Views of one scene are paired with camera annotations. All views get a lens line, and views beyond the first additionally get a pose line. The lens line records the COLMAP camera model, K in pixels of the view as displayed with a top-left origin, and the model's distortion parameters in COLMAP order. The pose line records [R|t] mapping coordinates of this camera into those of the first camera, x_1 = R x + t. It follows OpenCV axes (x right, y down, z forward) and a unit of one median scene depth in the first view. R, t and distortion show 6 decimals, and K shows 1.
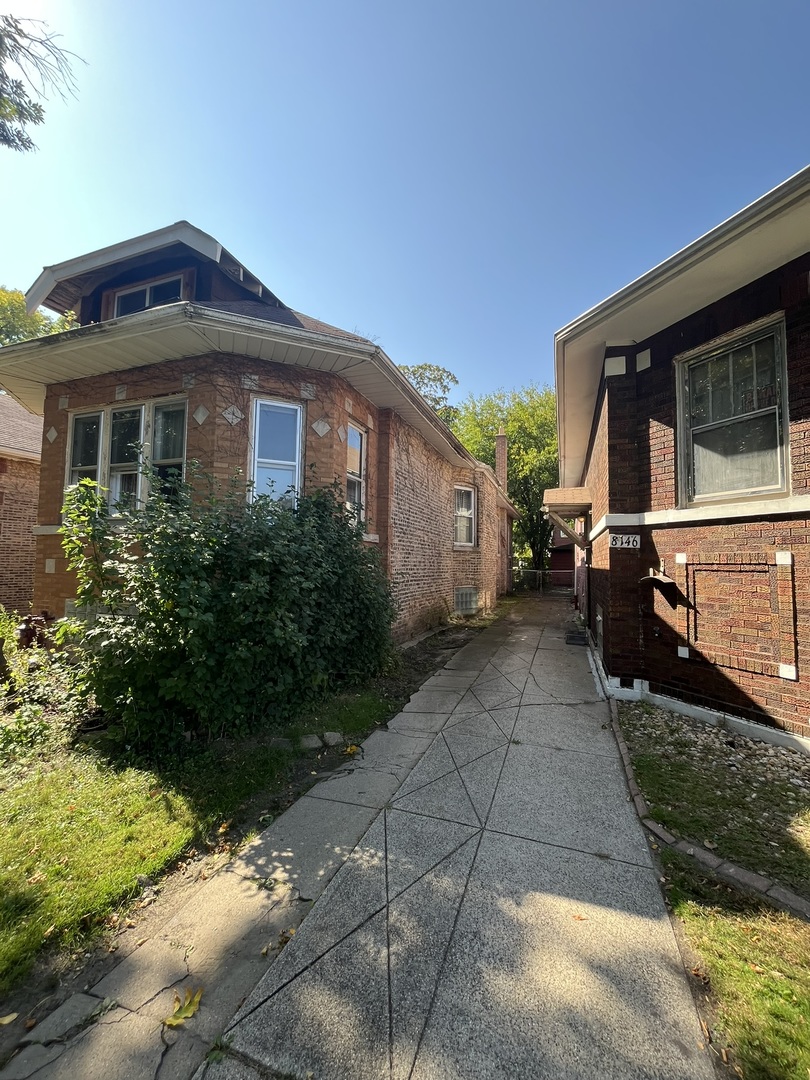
lens RADIAL K [[437.0, 0, 404.6], [0, 437.0, 538.3], [0, 0, 1]] dist [-0.001727, -0.000103]
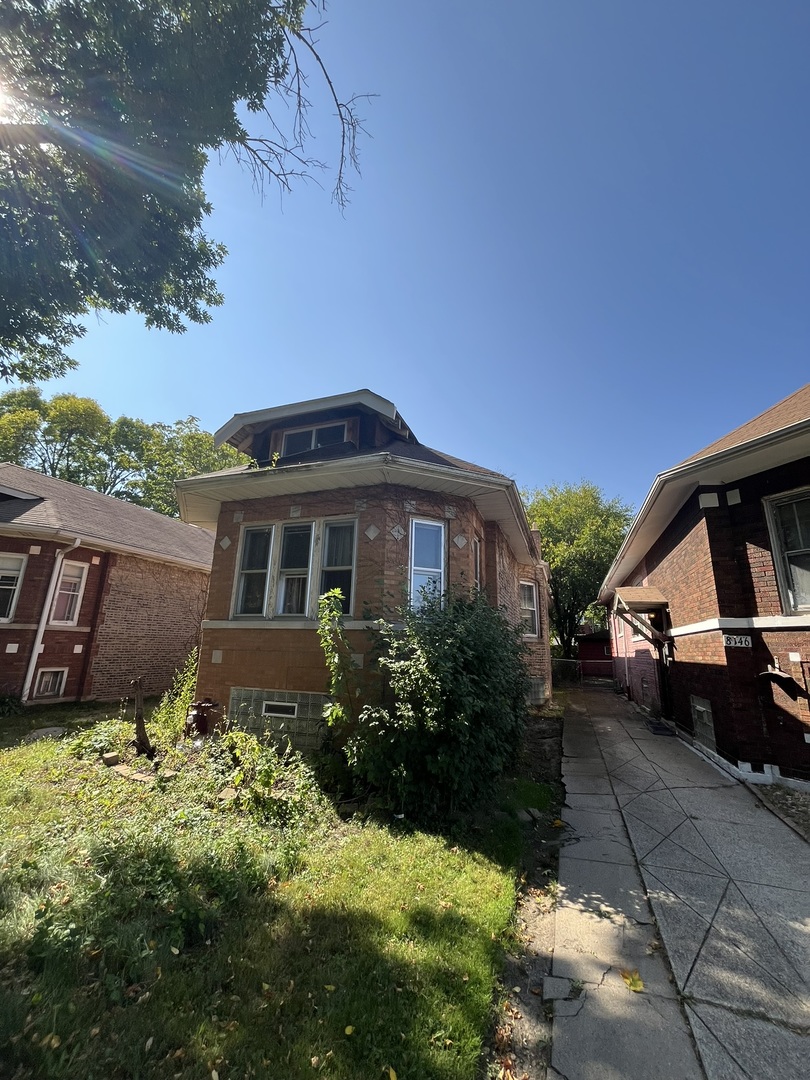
lens RADIAL K [[437.0, 0, 407.0], [0, 437.0, 538.1], [0, 0, 1]] dist [-0.001727, -0.000103]
pose [[0.999958, 0.009042, 0.001699, -0.407822], [-0.008551, 0.981545, -0.191040, -0.034047], [-0.003395, 0.191018, 0.981581, -0.231808]]
